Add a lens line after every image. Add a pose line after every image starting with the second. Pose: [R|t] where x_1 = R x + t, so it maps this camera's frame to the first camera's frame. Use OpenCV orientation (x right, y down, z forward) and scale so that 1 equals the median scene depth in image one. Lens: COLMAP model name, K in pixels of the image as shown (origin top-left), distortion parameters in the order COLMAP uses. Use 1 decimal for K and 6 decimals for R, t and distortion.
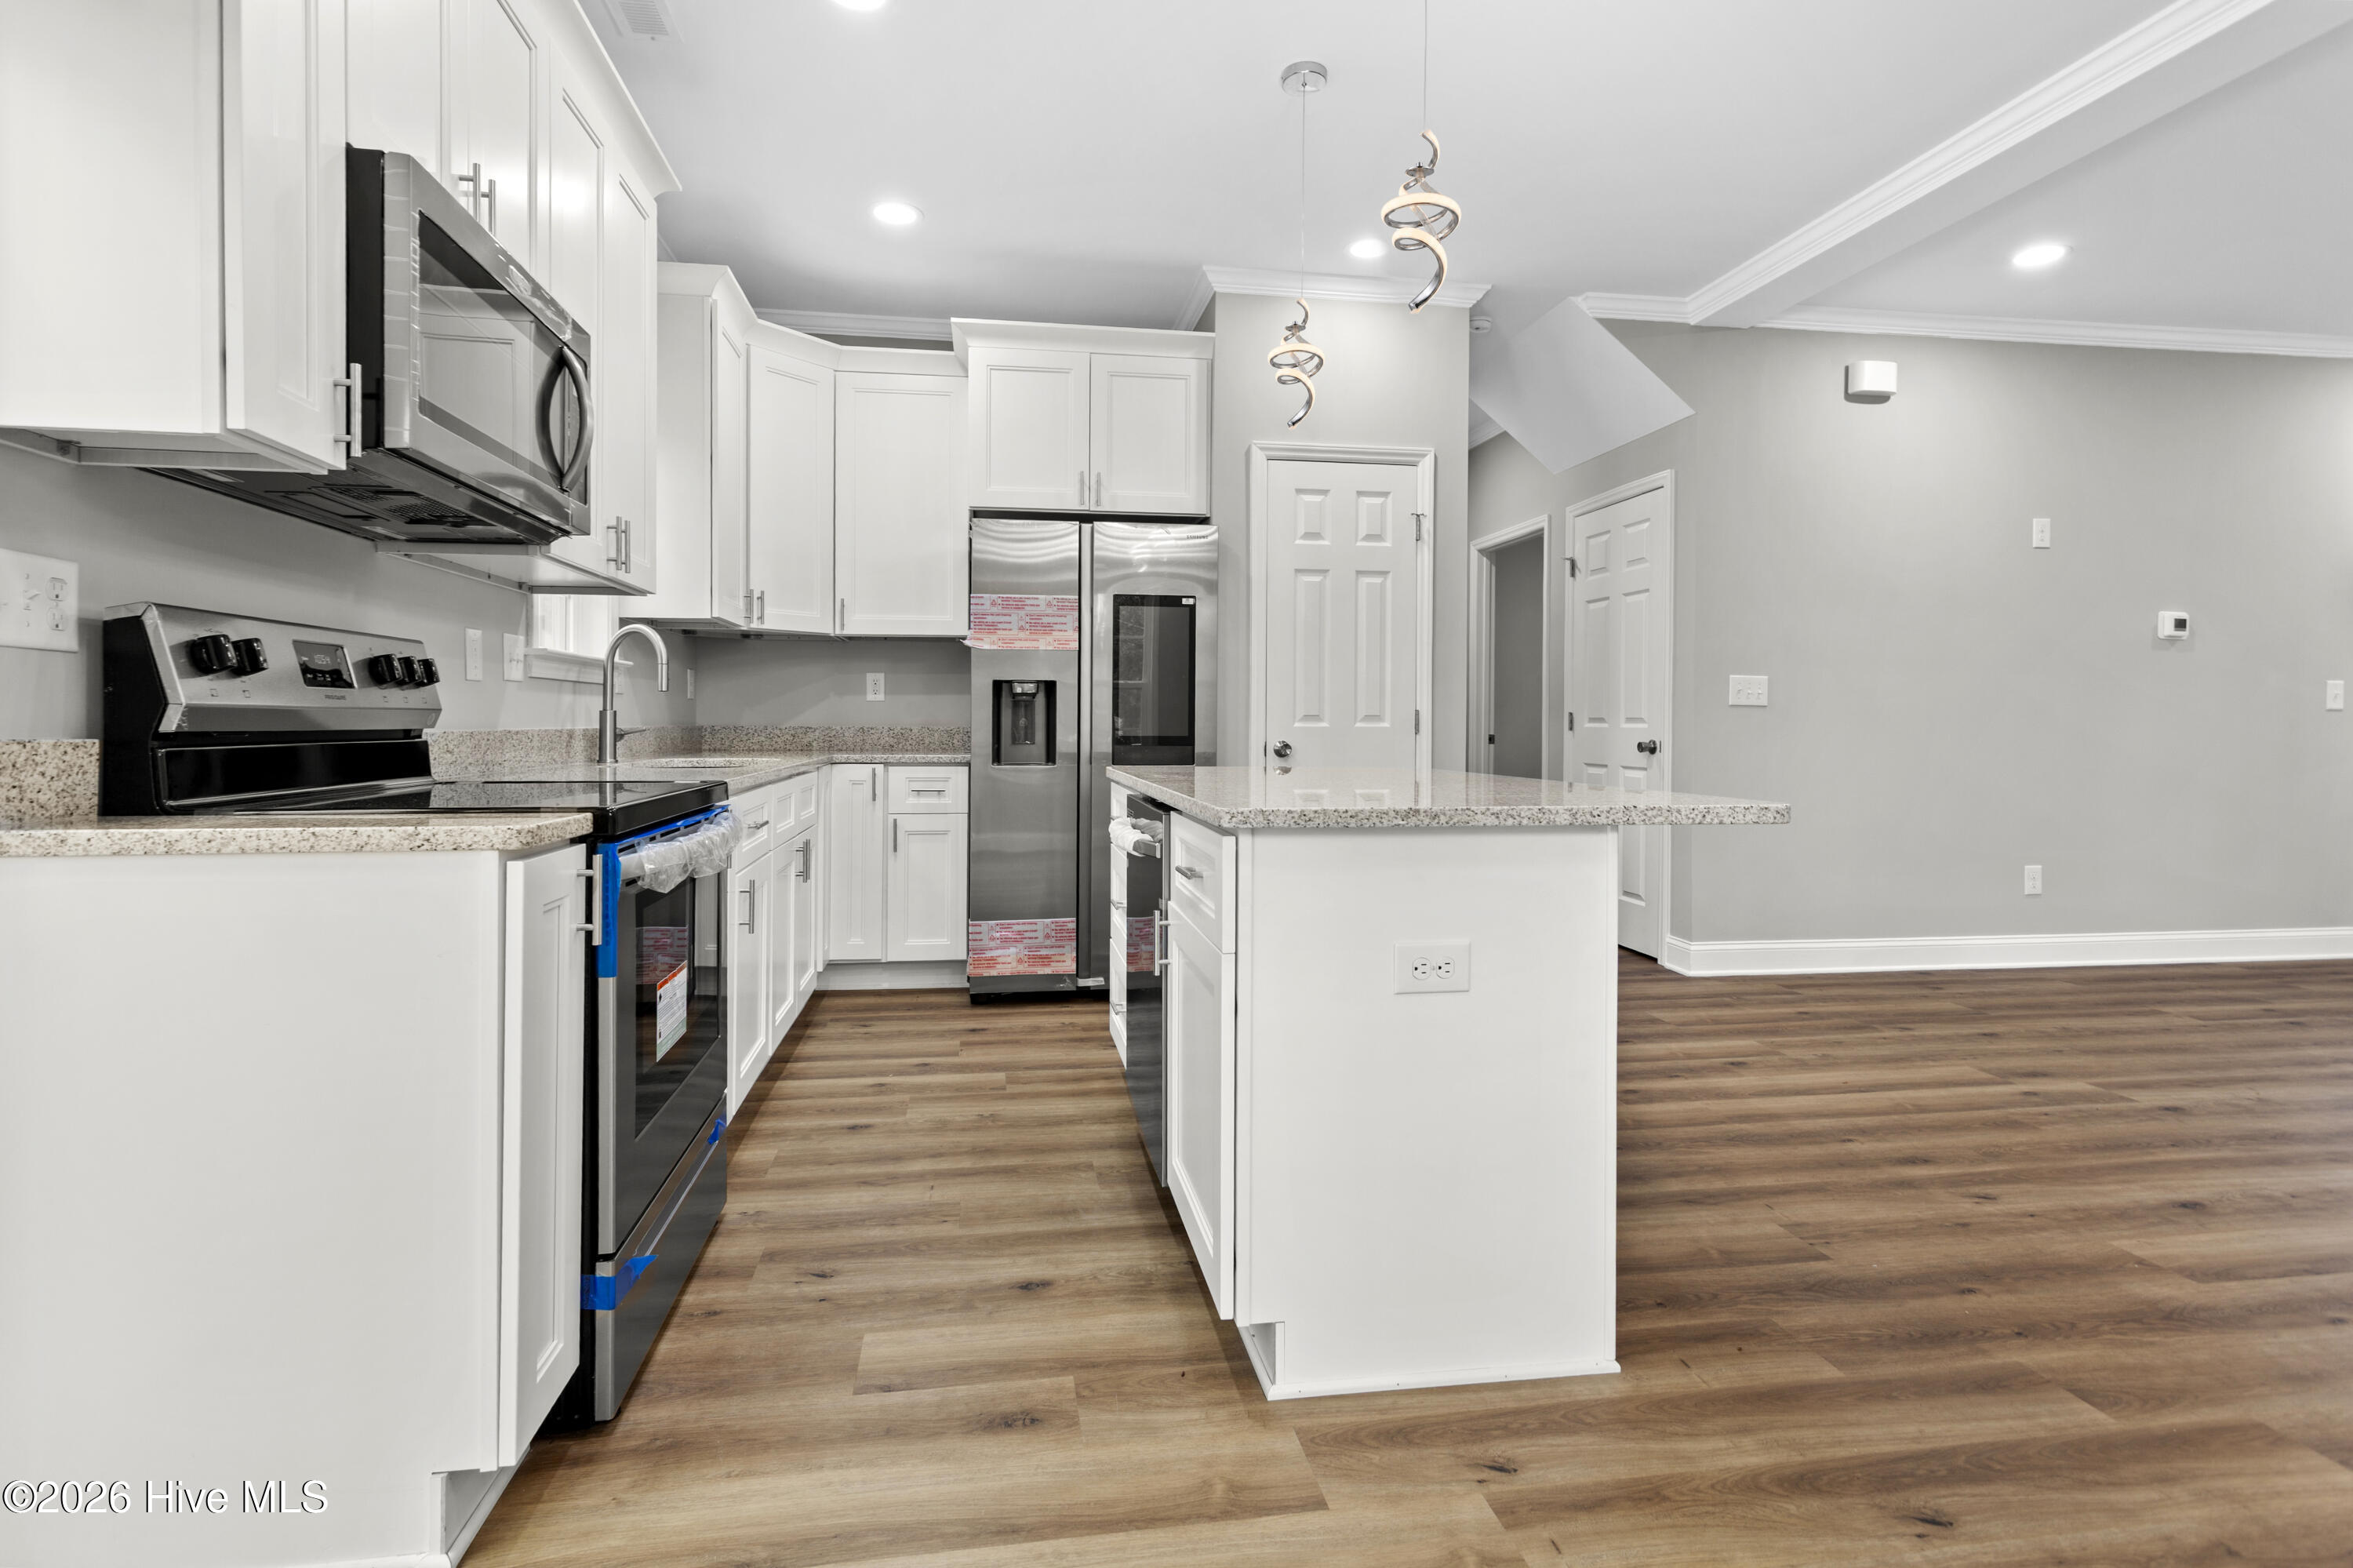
lens RADIAL K [[1155.0, 0, 1137.8], [0, 1155.0, 738.1], [0, 0, 1]] dist [-0.002641, 0.003352]
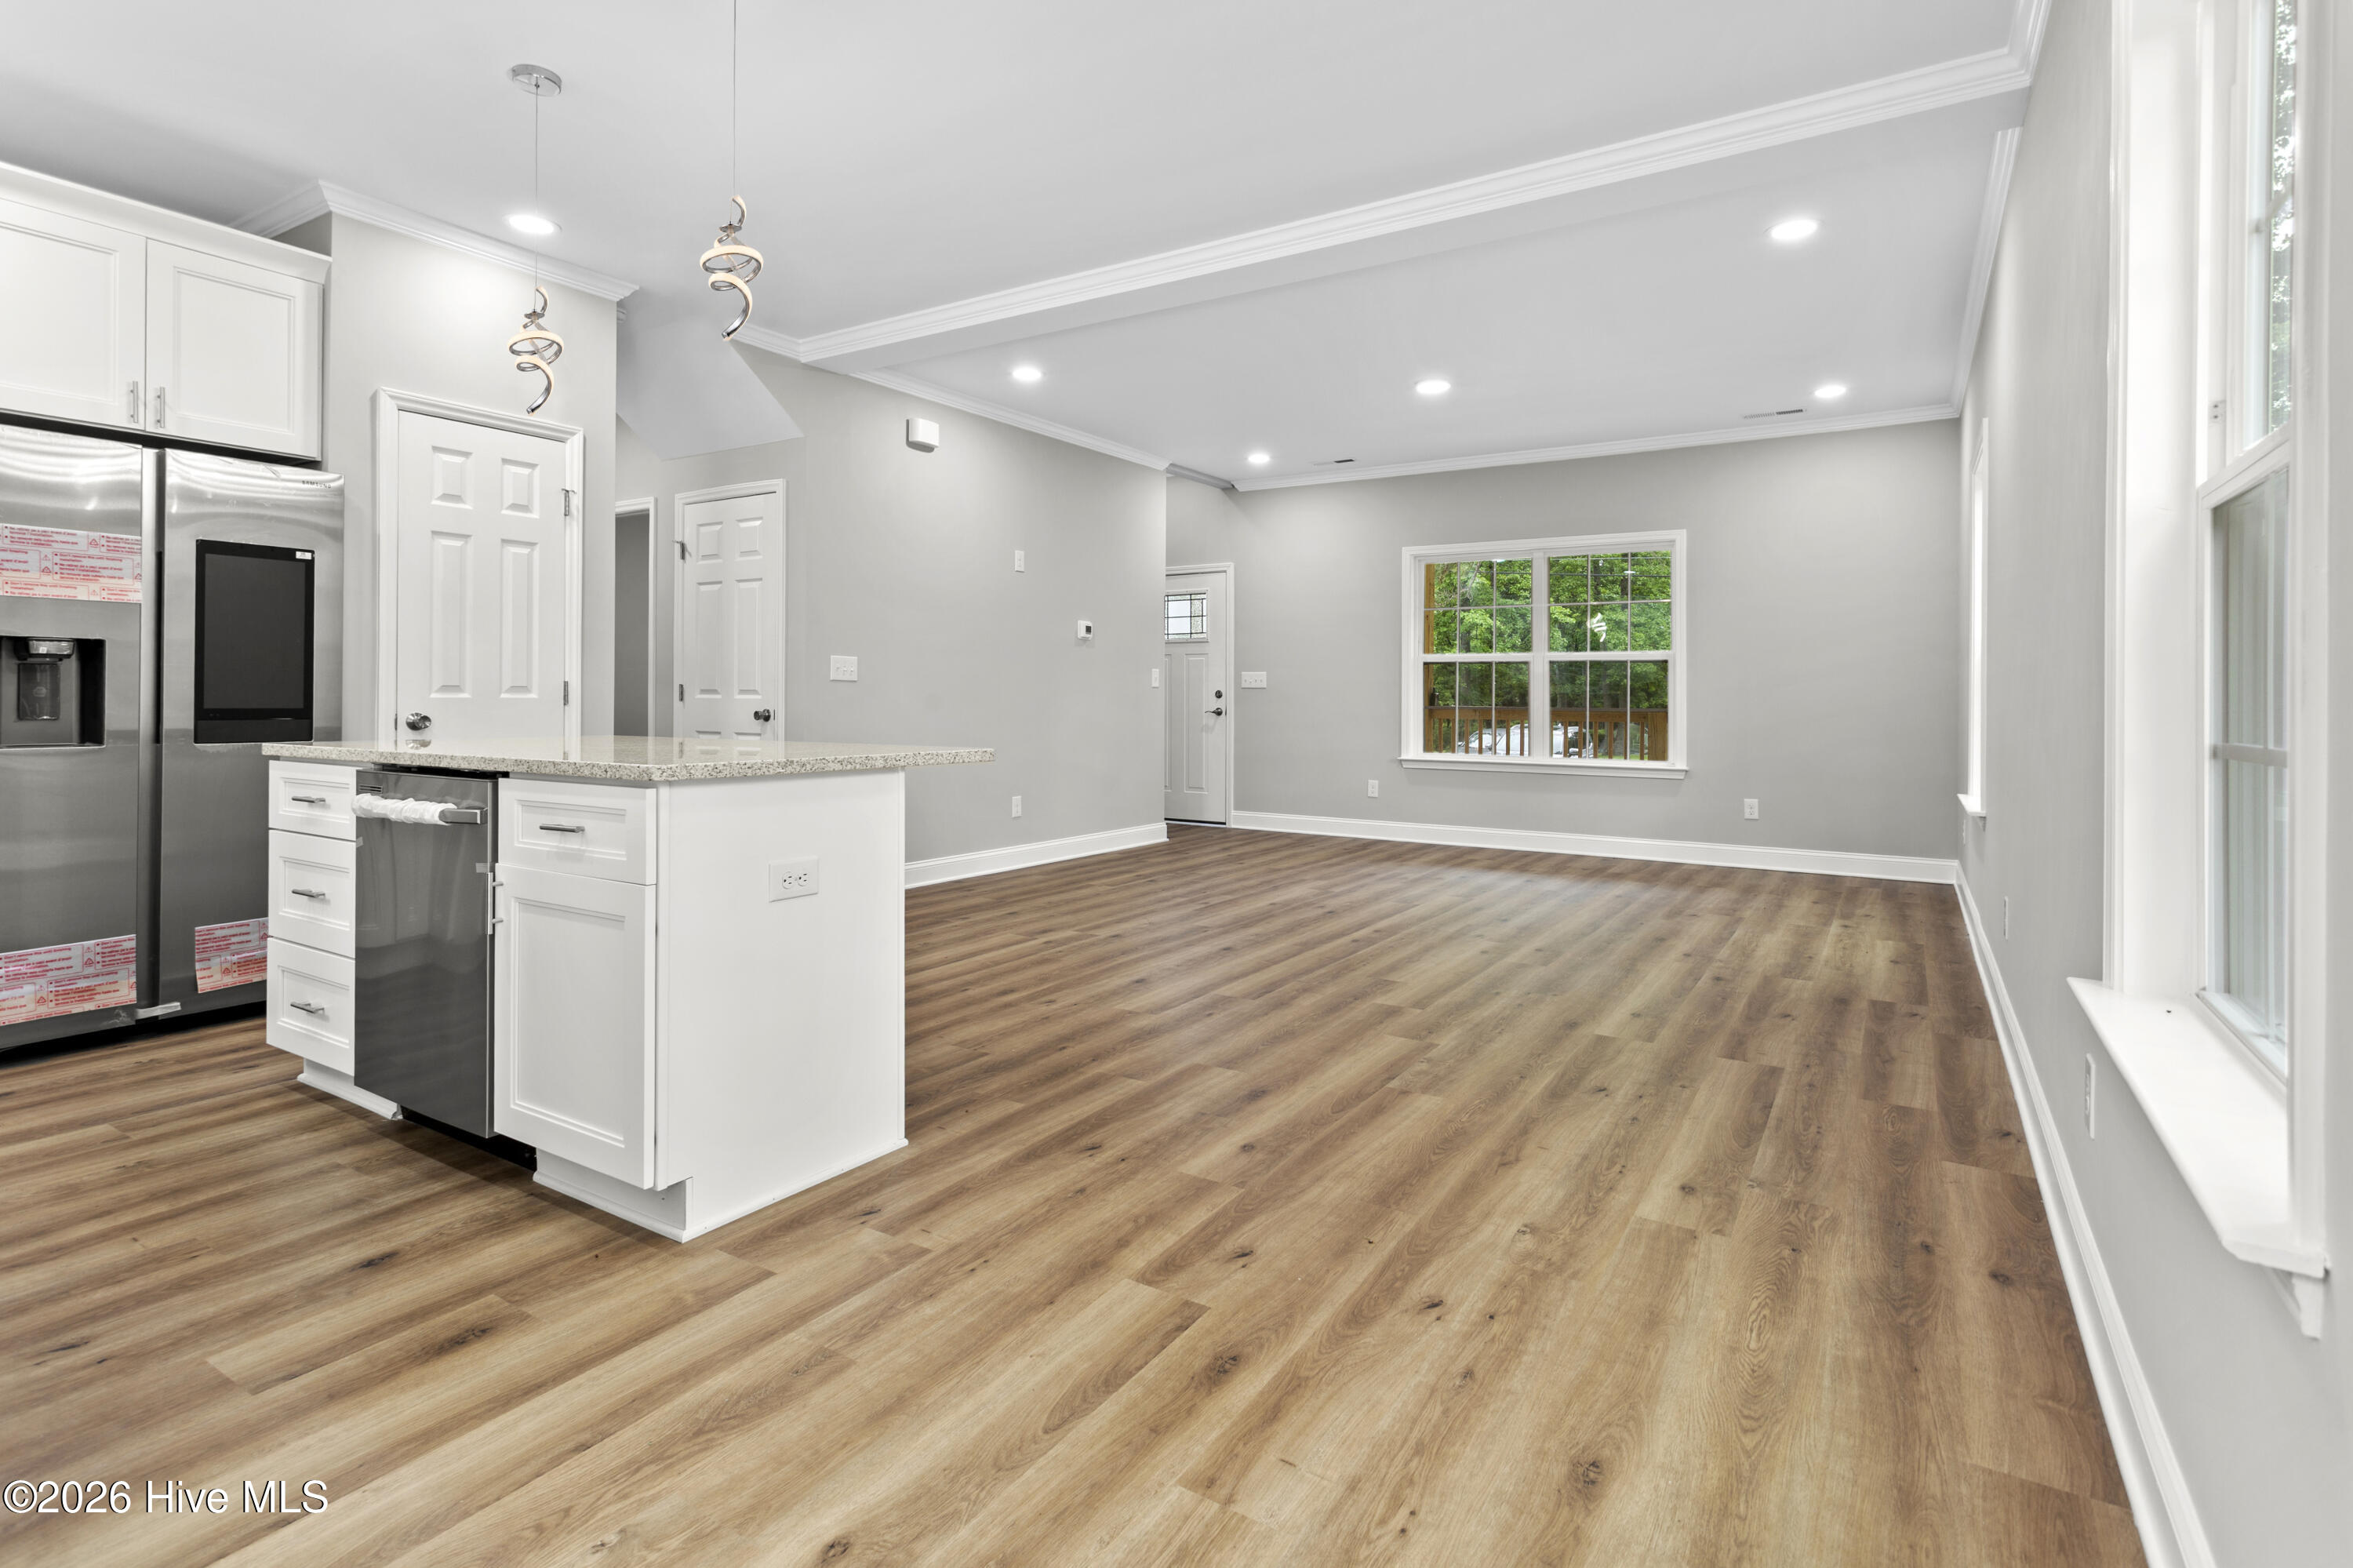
lens RADIAL K [[1155.0, 0, 1198.9], [0, 1155.0, 704.0], [0, 0, 1]] dist [-0.002641, 0.003352]
pose [[0.641104, -0.003349, 0.767447, -0.199519], [0.006004, 0.999982, -0.000651, -0.000401], [-0.767431, 0.005025, 0.641112, -0.092752]]
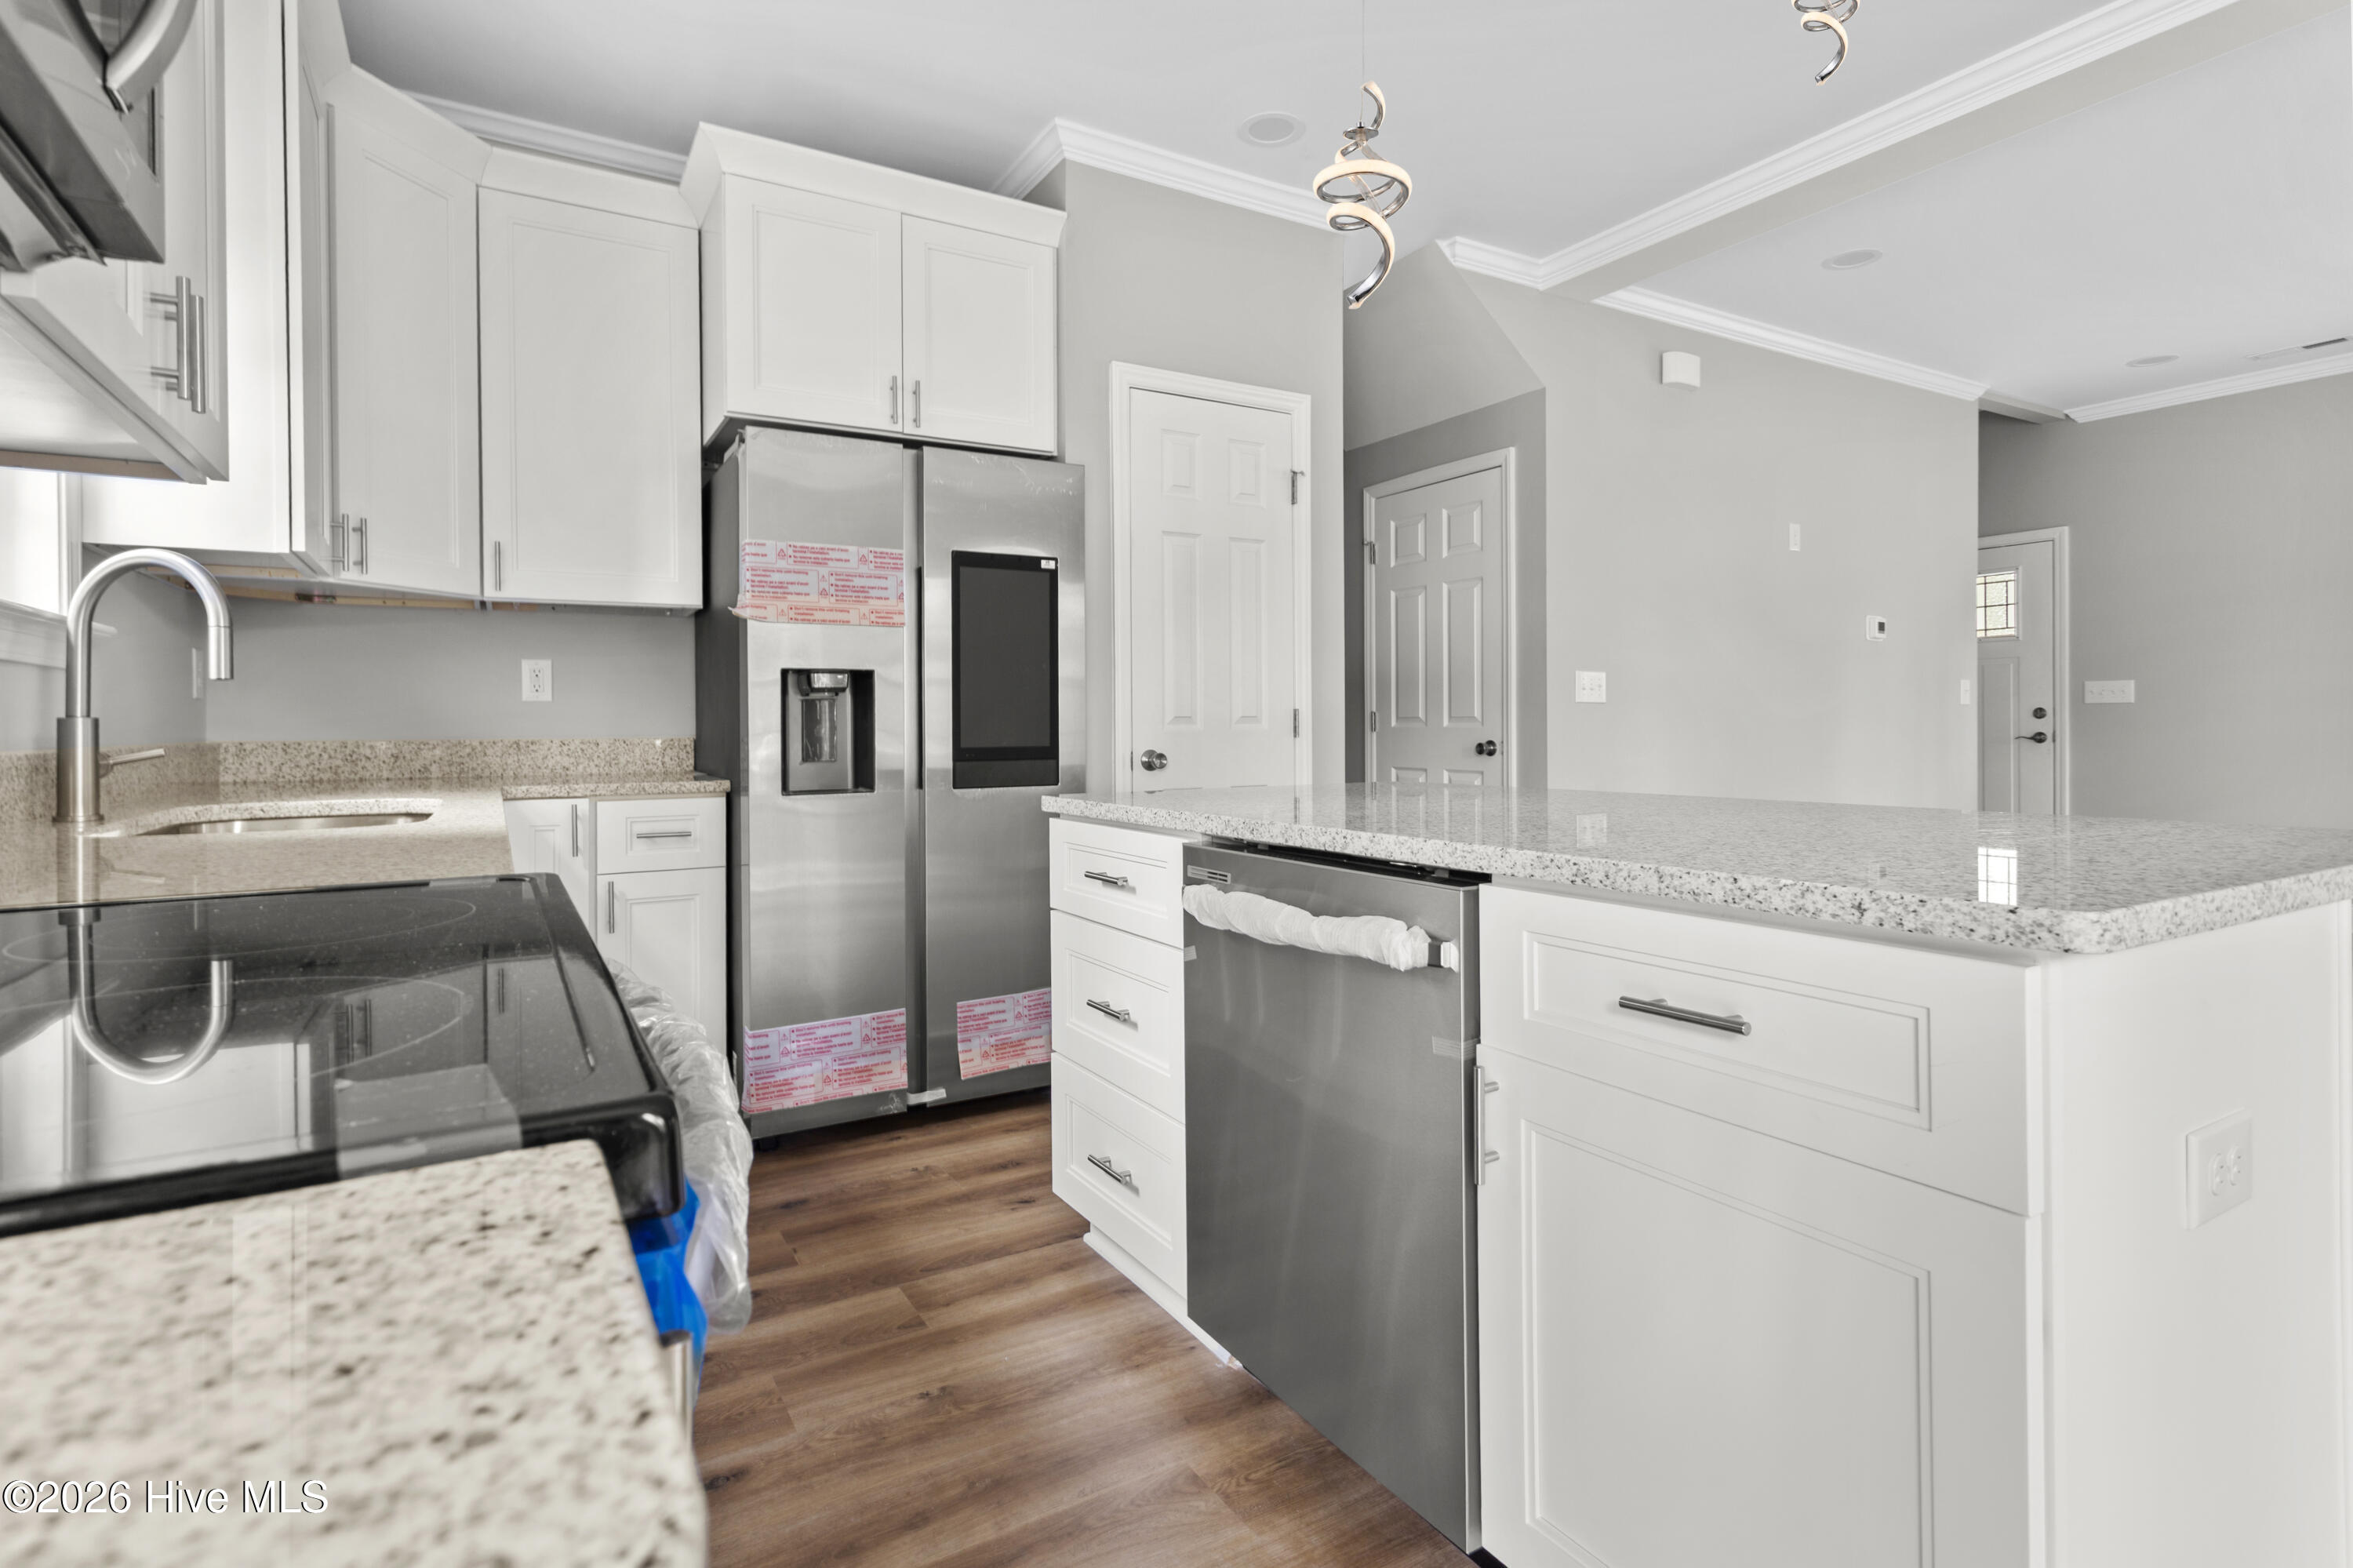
lens RADIAL K [[1155.0, 0, 1170.4], [0, 1155.0, 744.3], [0, 0, 1]] dist [-0.002641, 0.003352]
pose [[0.923609, -0.017670, 0.382929, -0.173454], [0.017170, 0.999841, 0.004725, -0.005441], [-0.382952, 0.002211, 0.923766, 0.292002]]
